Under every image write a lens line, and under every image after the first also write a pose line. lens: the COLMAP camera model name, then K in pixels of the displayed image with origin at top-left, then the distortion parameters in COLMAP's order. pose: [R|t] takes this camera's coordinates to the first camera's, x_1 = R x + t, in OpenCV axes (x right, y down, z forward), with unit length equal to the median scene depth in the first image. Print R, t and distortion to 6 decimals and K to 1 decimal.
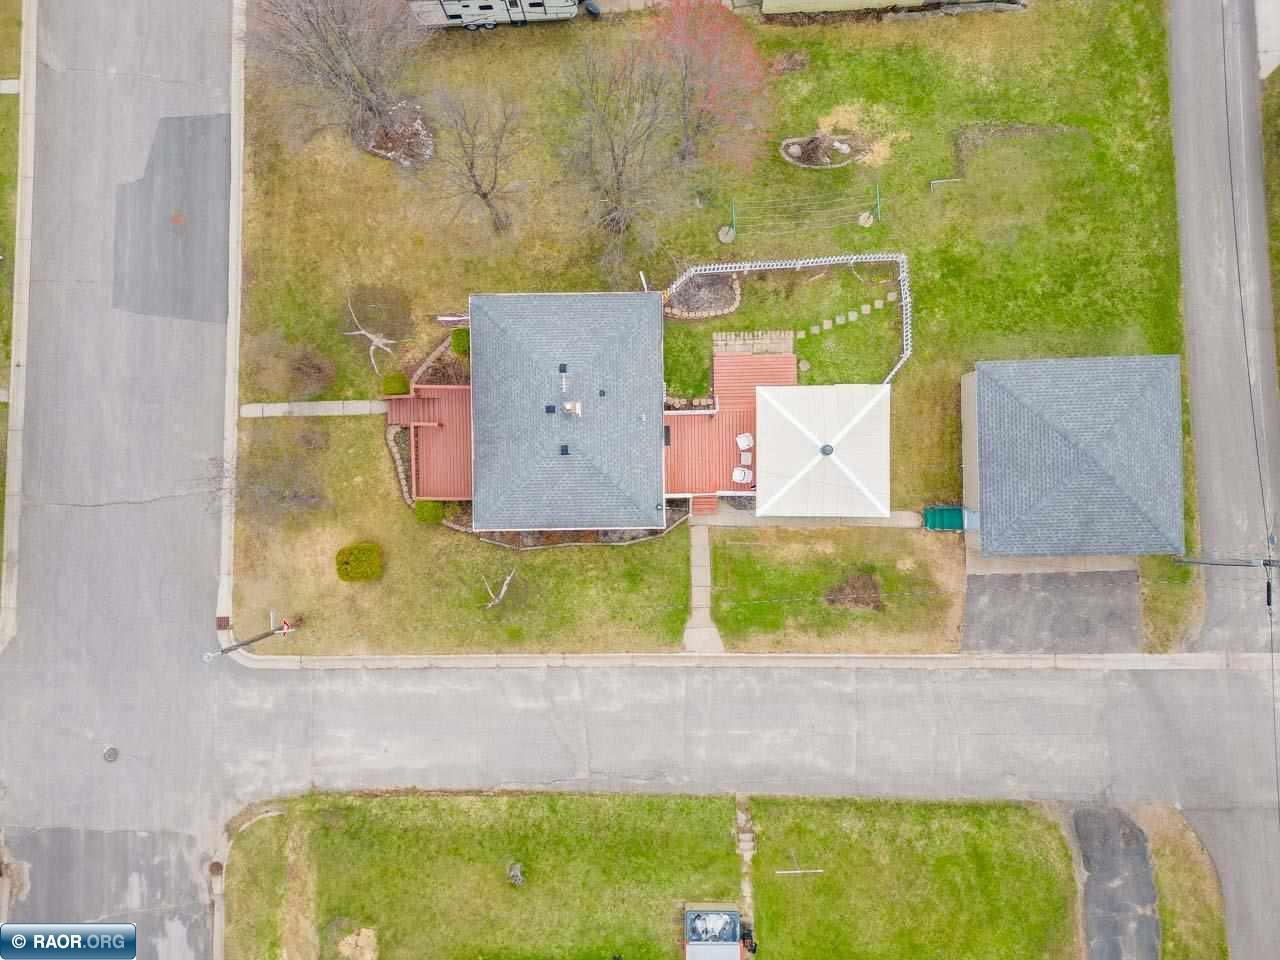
lens RADIAL K [[888.8, 0, 632.6], [0, 888.8, 477.2], [0, 0, 1]] dist [0.083515, -0.081078]
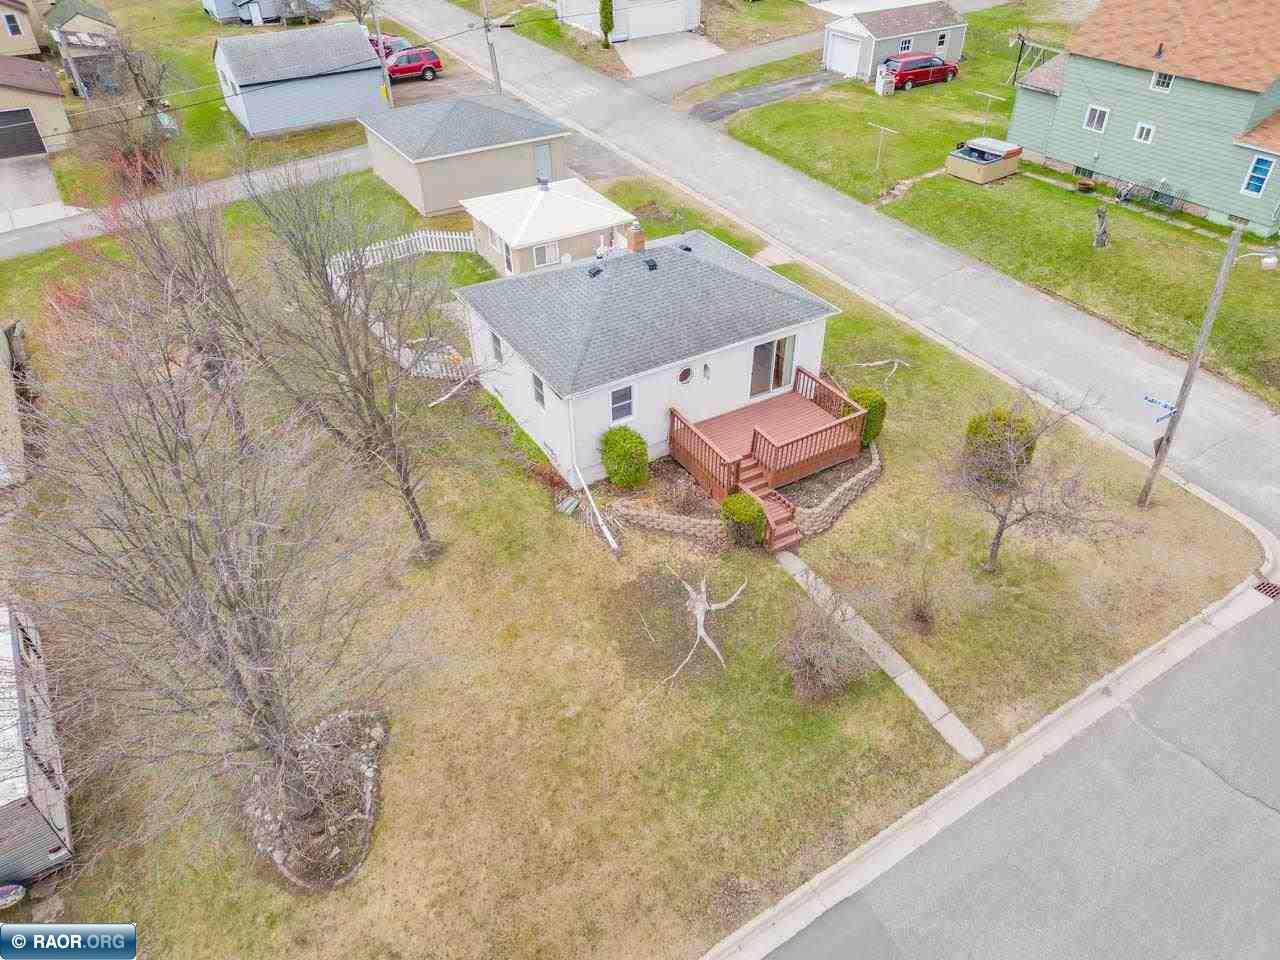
lens RADIAL K [[888.8, 0, 632.6], [0, 888.8, 477.2], [0, 0, 1]] dist [0.083515, -0.081078]
pose [[-0.495562, -0.495550, 0.713336, -0.651959], [0.868288, -0.303667, 0.392253, -0.402315], [0.022235, 0.813767, 0.580766, 0.627011]]
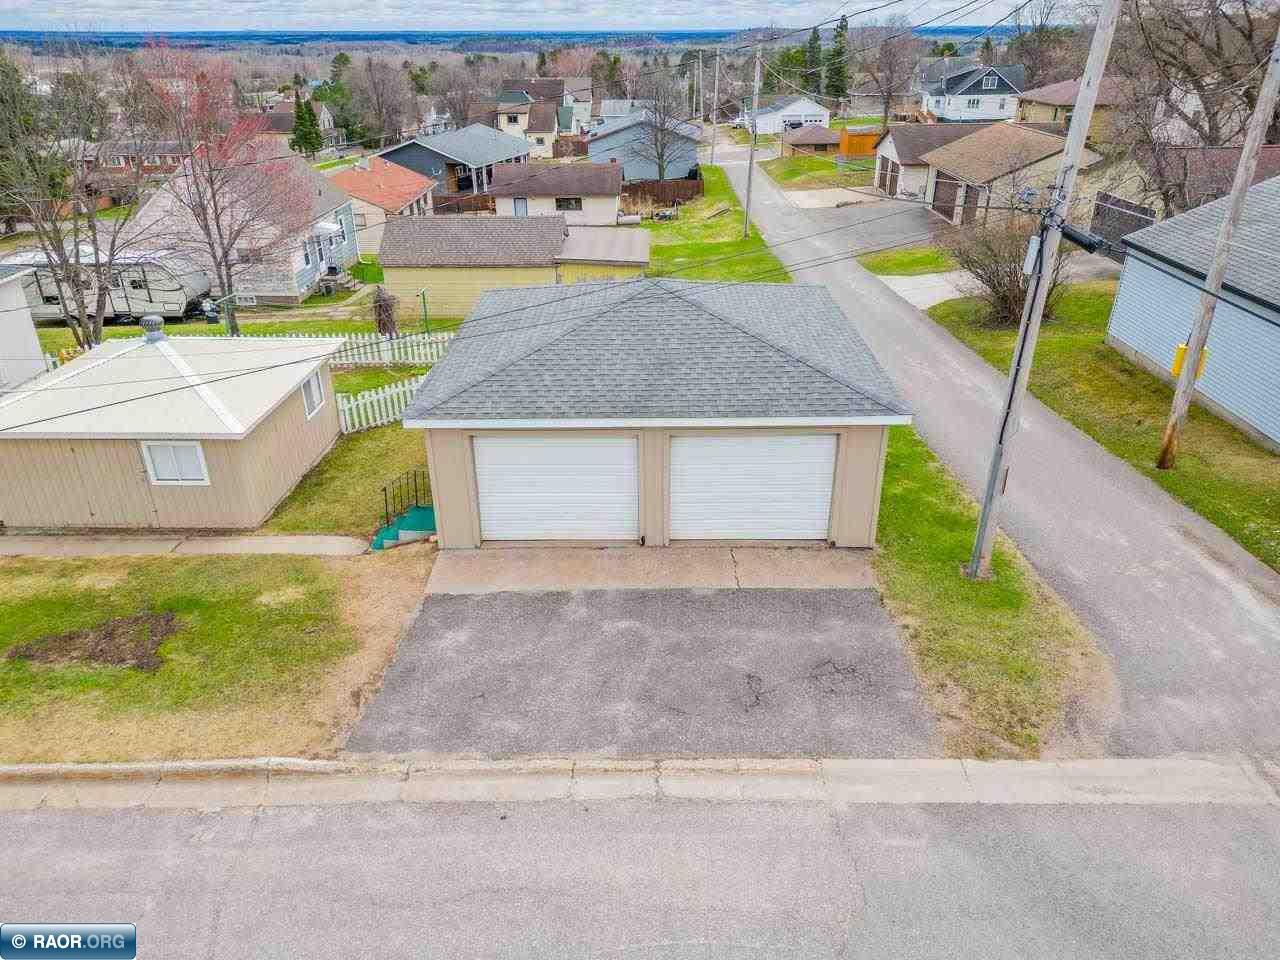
lens RADIAL K [[888.8, 0, 632.6], [0, 888.8, 477.2], [0, 0, 1]] dist [0.083515, -0.081078]
pose [[0.998914, 0.035132, -0.030597, 0.454558], [-0.043106, 0.447862, -0.893063, 0.397857], [-0.017671, 0.893412, 0.448890, 0.774296]]
